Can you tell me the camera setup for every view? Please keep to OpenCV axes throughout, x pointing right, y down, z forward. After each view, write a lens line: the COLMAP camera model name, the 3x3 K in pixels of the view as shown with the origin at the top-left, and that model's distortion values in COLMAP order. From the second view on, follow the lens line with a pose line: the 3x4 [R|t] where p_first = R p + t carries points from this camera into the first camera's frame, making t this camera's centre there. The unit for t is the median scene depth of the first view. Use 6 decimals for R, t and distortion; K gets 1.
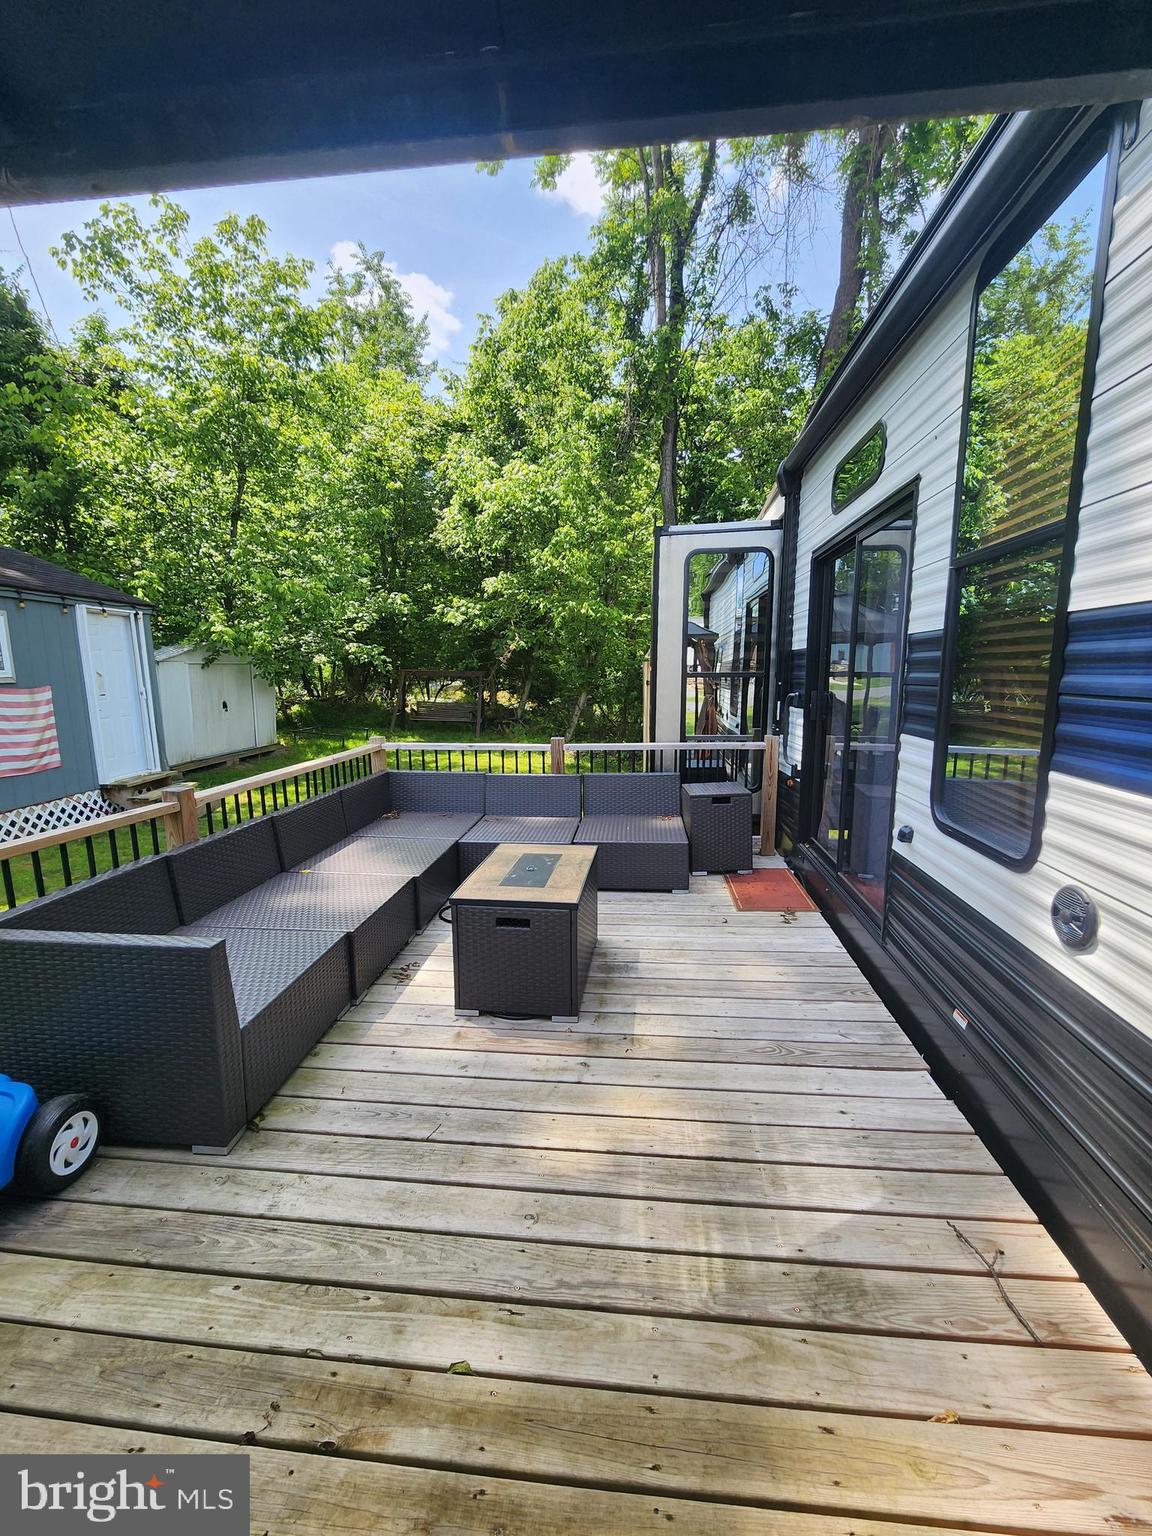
lens RADIAL K [[625.3, 0, 574.9], [0, 625.3, 770.4], [0, 0, 1]] dist [-0.003370, 0.000232]
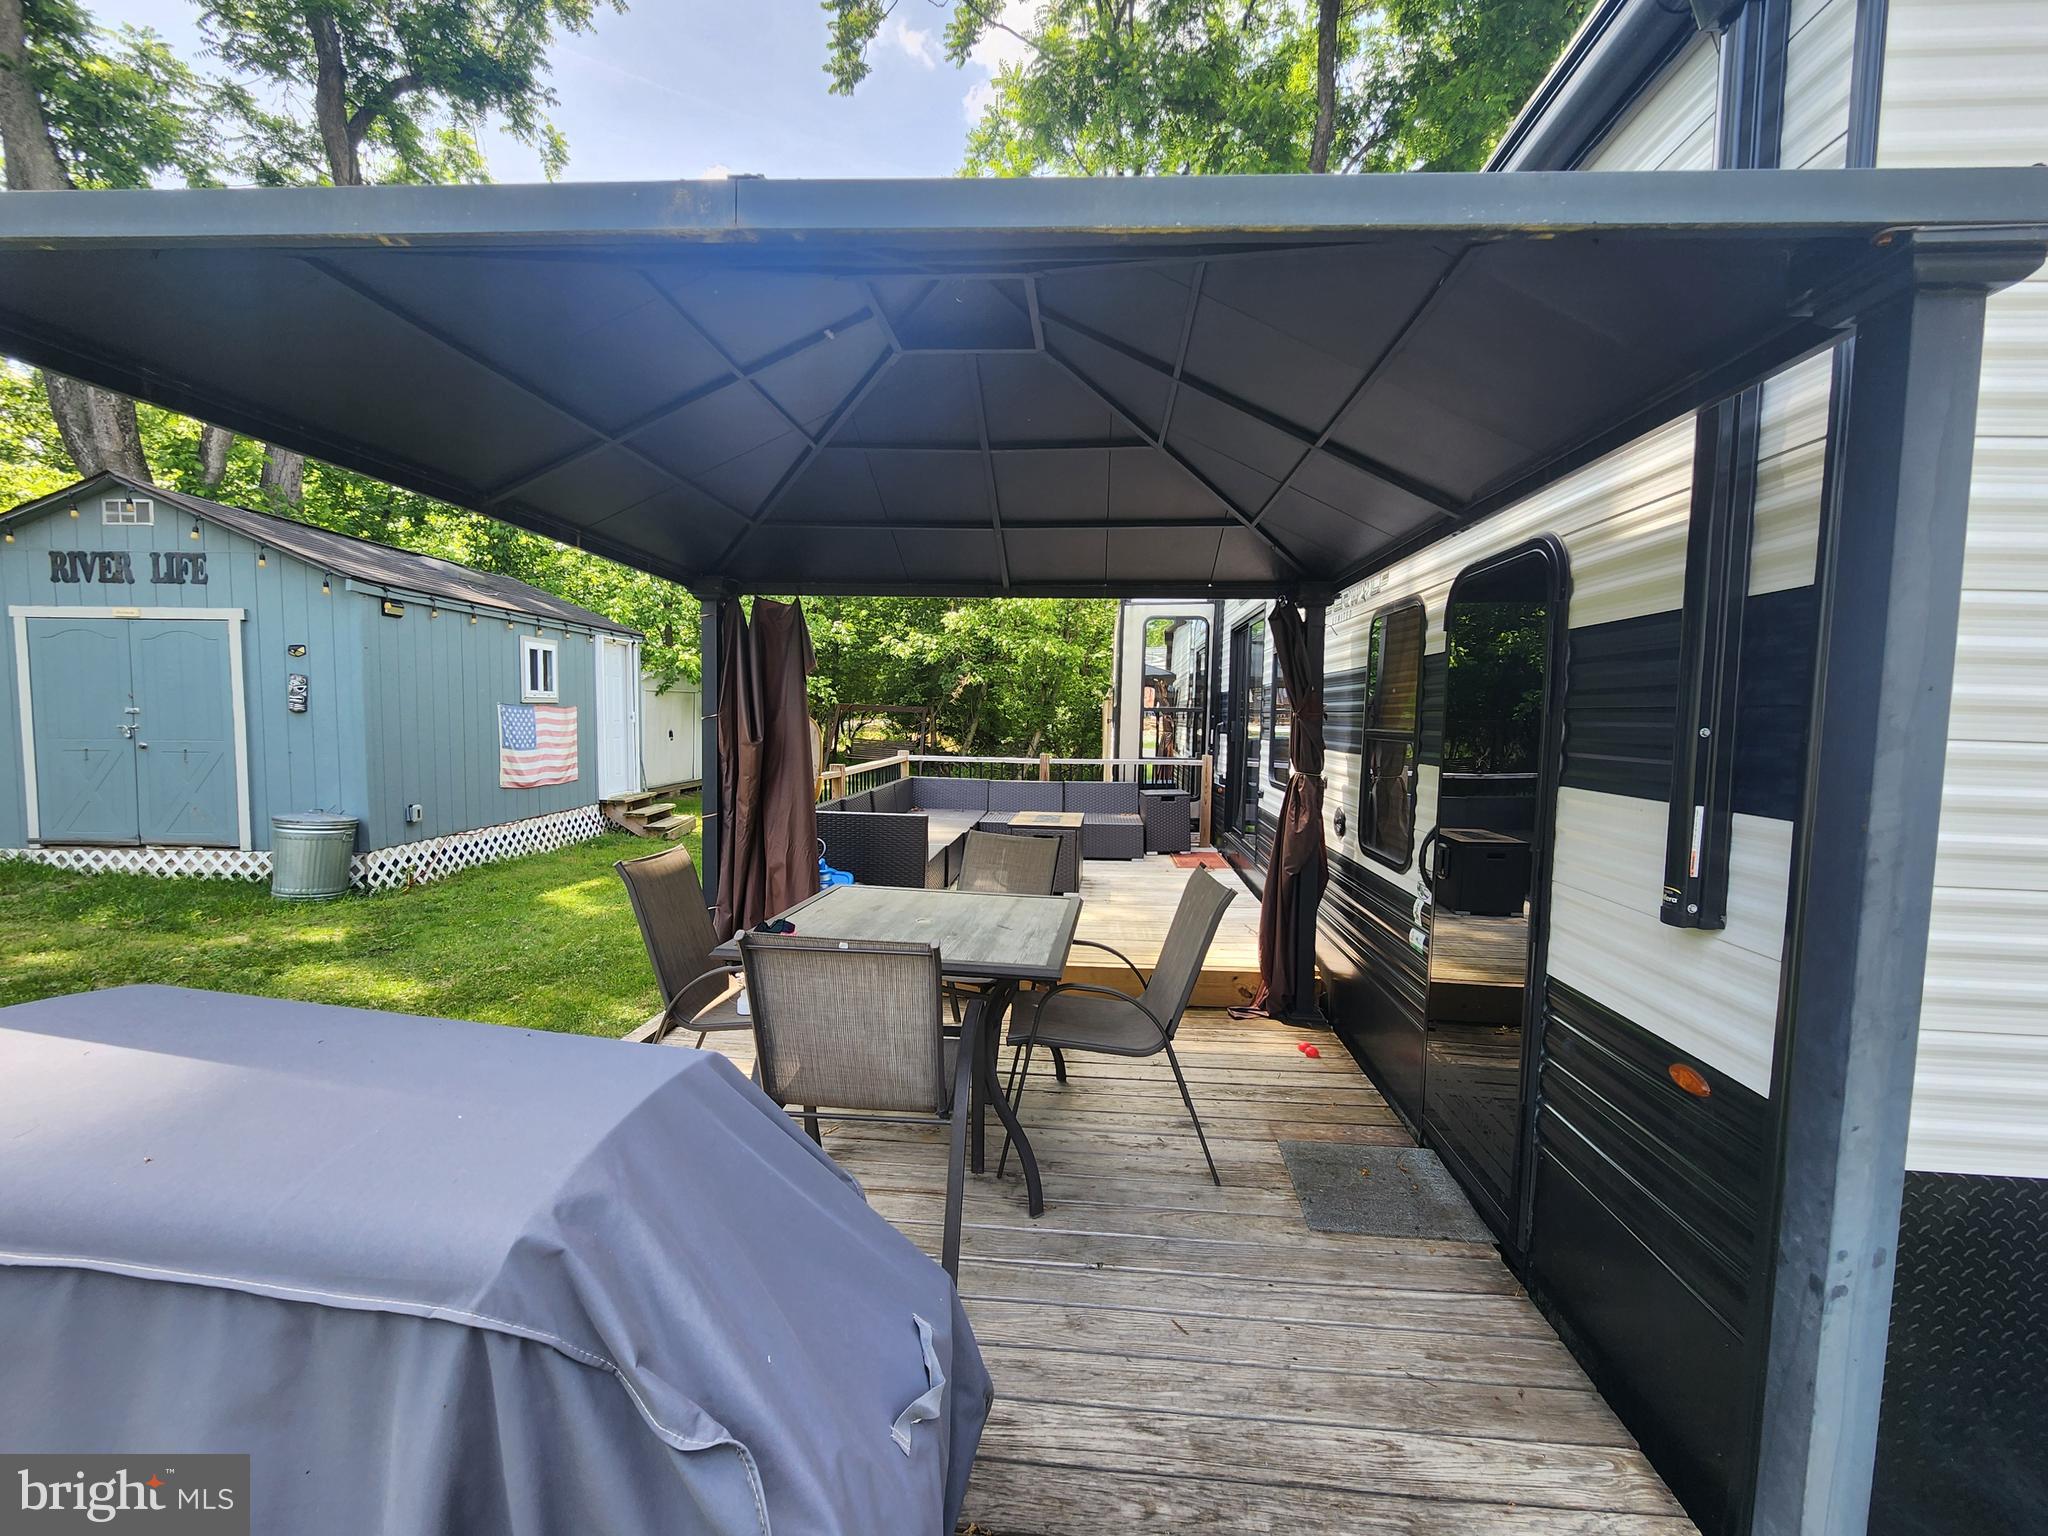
lens RADIAL K [[833.8, 0, 1029.3], [0, 833.8, 771.8], [0, 0, 1]] dist [-0.003370, 0.000232]
pose [[0.999209, 0.023403, 0.032143, -0.074344], [-0.020454, 0.995803, -0.089204, 0.090602], [-0.034095, 0.088476, 0.995495, -0.467268]]
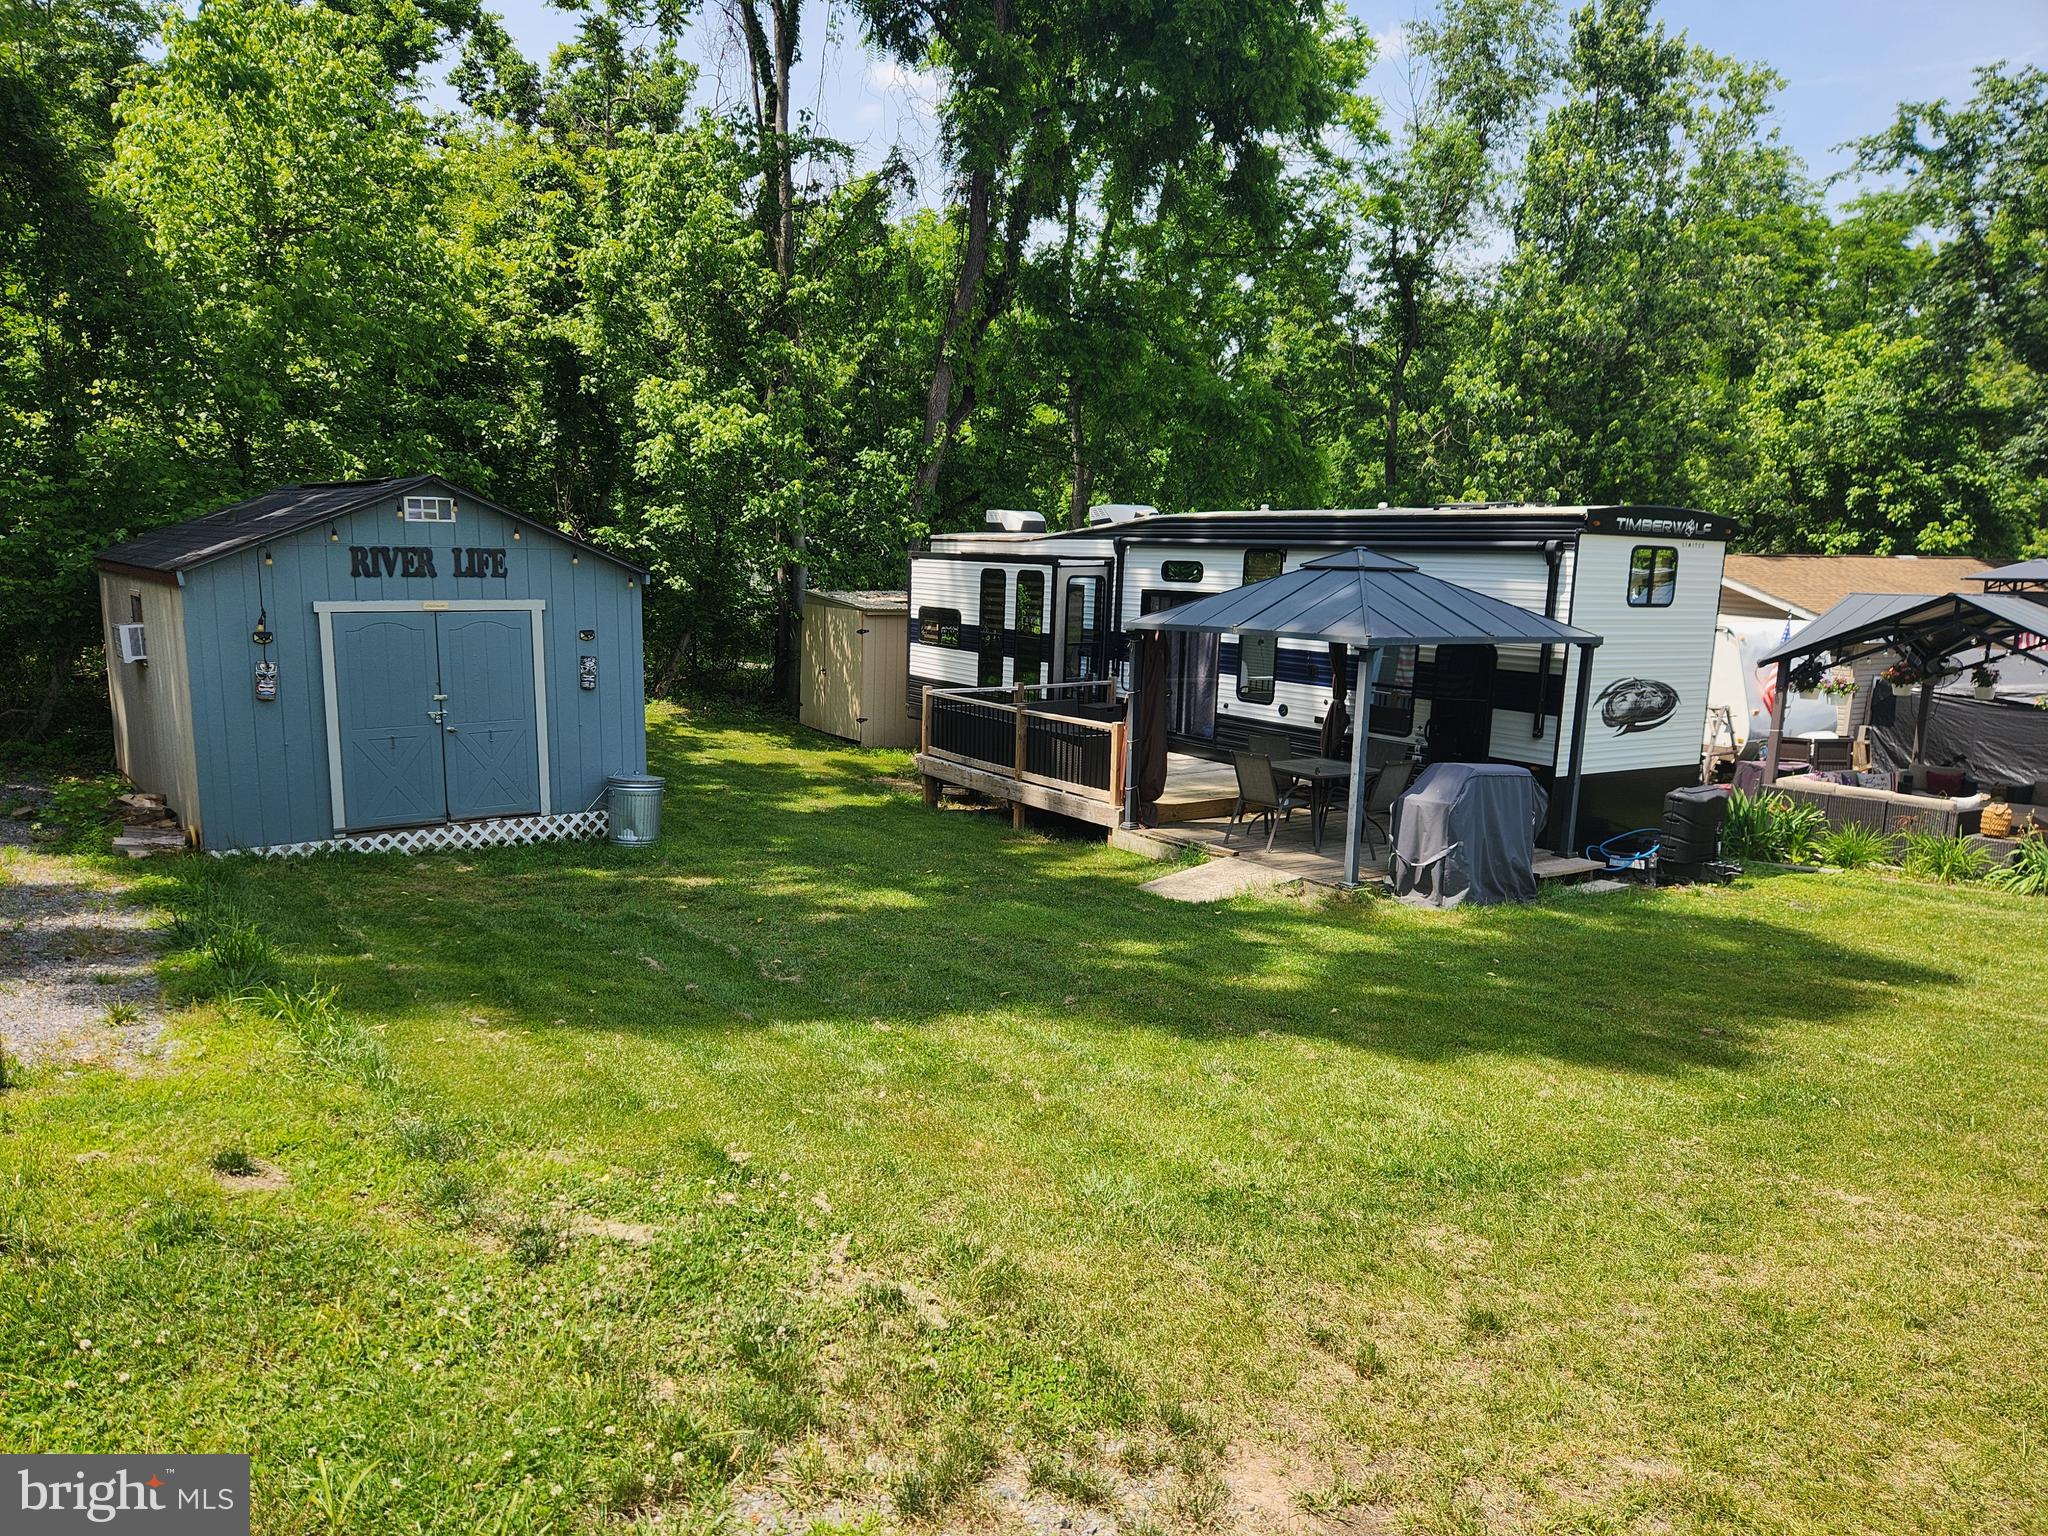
lens RADIAL K [[1348.5, 0, 972.4], [0, 1348.5, 797.7], [0, 0, 1]] dist [0.028003, -0.006922]
pose [[0.777168, -0.089344, 0.622918, -1.591307], [0.071621, 0.995996, 0.053499, 0.037189], [-0.625204, 0.003036, 0.780455, -1.179846]]
